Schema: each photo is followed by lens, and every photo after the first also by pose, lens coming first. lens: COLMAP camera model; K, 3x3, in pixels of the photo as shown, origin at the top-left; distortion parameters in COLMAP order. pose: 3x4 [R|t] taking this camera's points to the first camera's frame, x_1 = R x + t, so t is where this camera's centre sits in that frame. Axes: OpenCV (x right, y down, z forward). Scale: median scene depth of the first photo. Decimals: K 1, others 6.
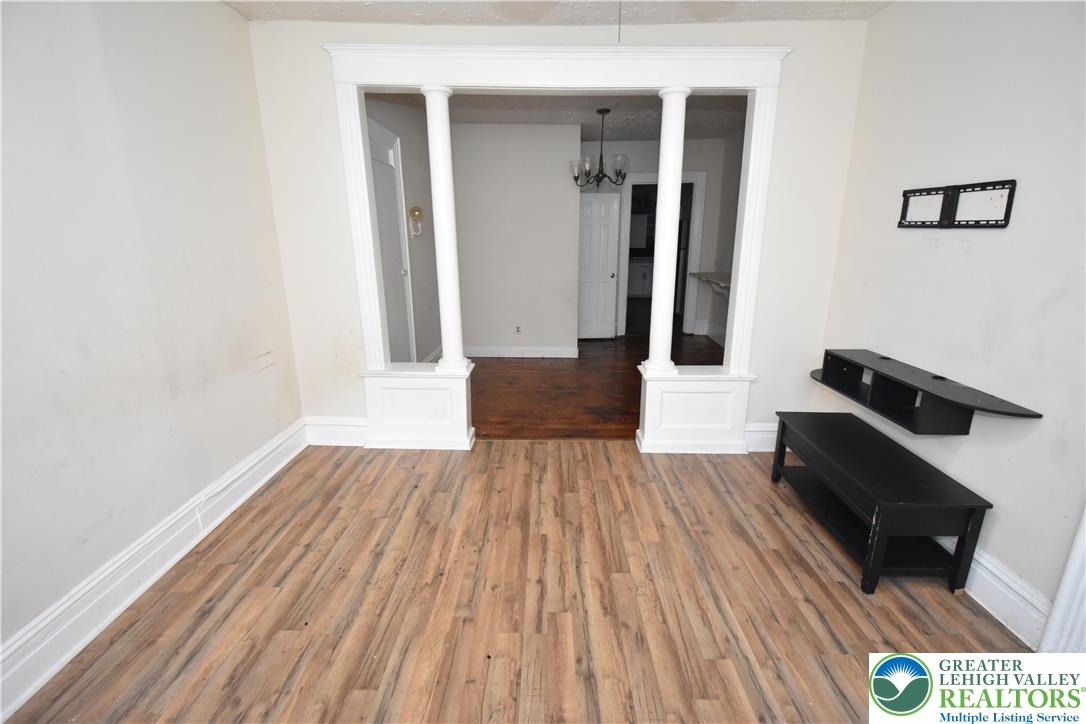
lens RADIAL K [[480.8, 0, 543.0], [0, 480.8, 362.0], [0, 0, 1]] dist [0.023823, -0.027569]
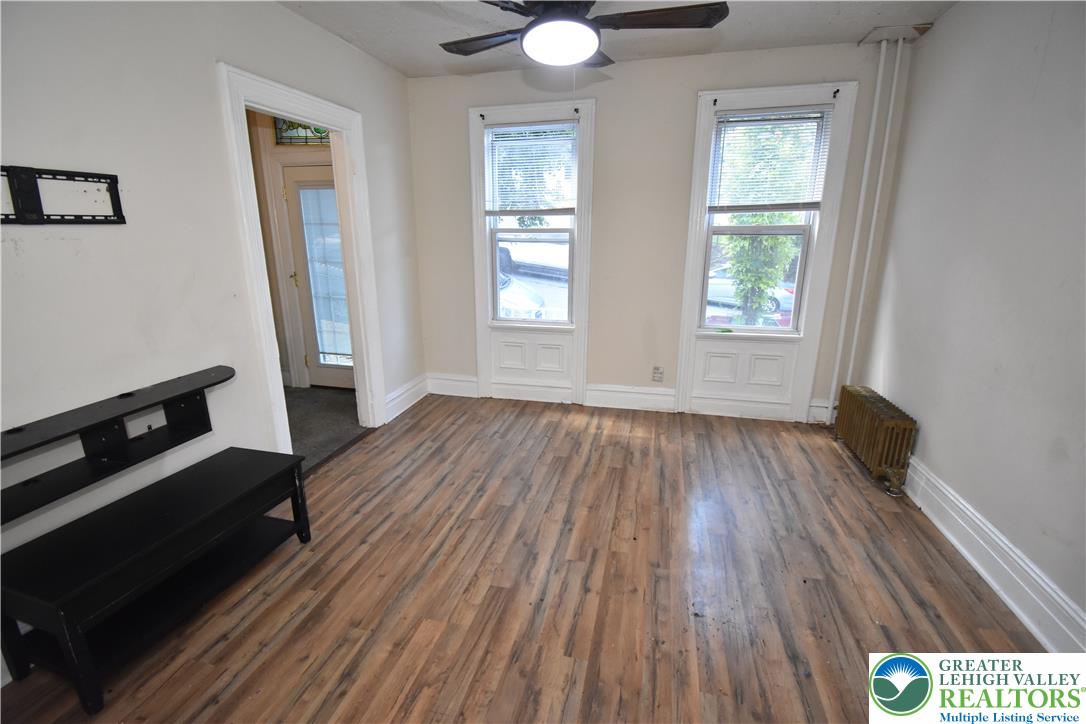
lens RADIAL K [[480.8, 0, 543.0], [0, 480.8, 362.0], [0, 0, 1]] dist [0.023823, -0.027569]
pose [[-0.973256, -0.057331, 0.222456, -0.103929], [0.061288, 0.868460, 0.491956, -0.398264], [-0.221399, 0.492433, -0.841720, 1.520219]]
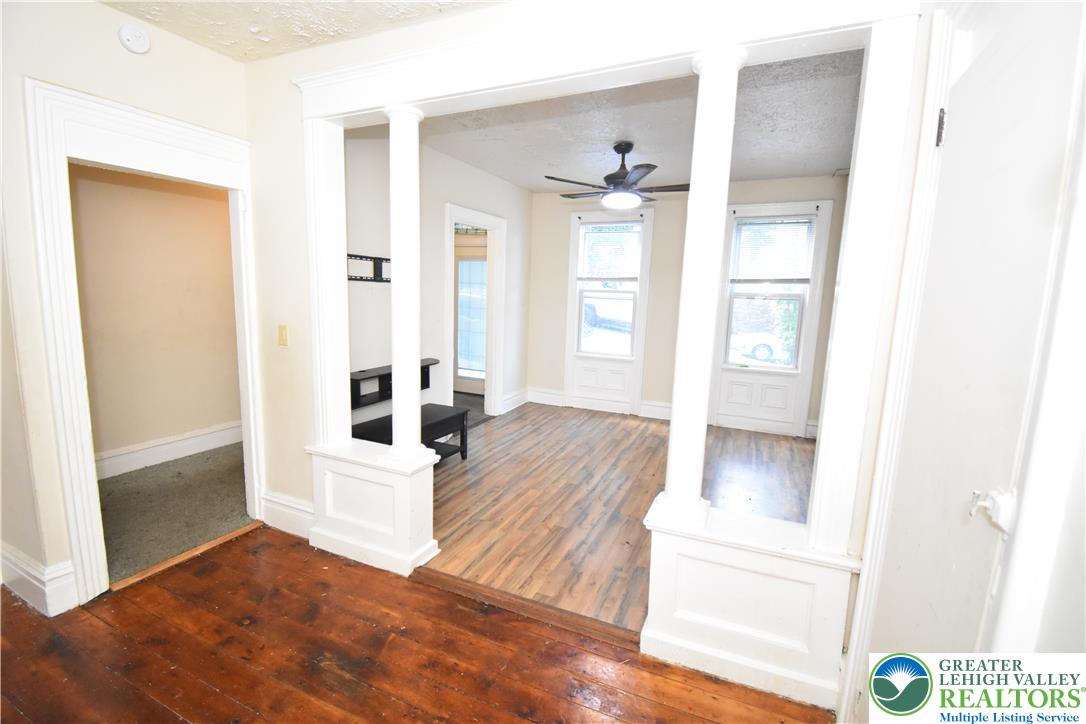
lens RADIAL K [[480.8, 0, 543.0], [0, 480.8, 362.0], [0, 0, 1]] dist [0.023823, -0.027569]
pose [[-0.915845, -0.084331, 0.392576, -0.372452], [0.076026, 0.923592, 0.375763, -0.599012], [-0.394269, 0.373986, -0.839456, 2.255669]]
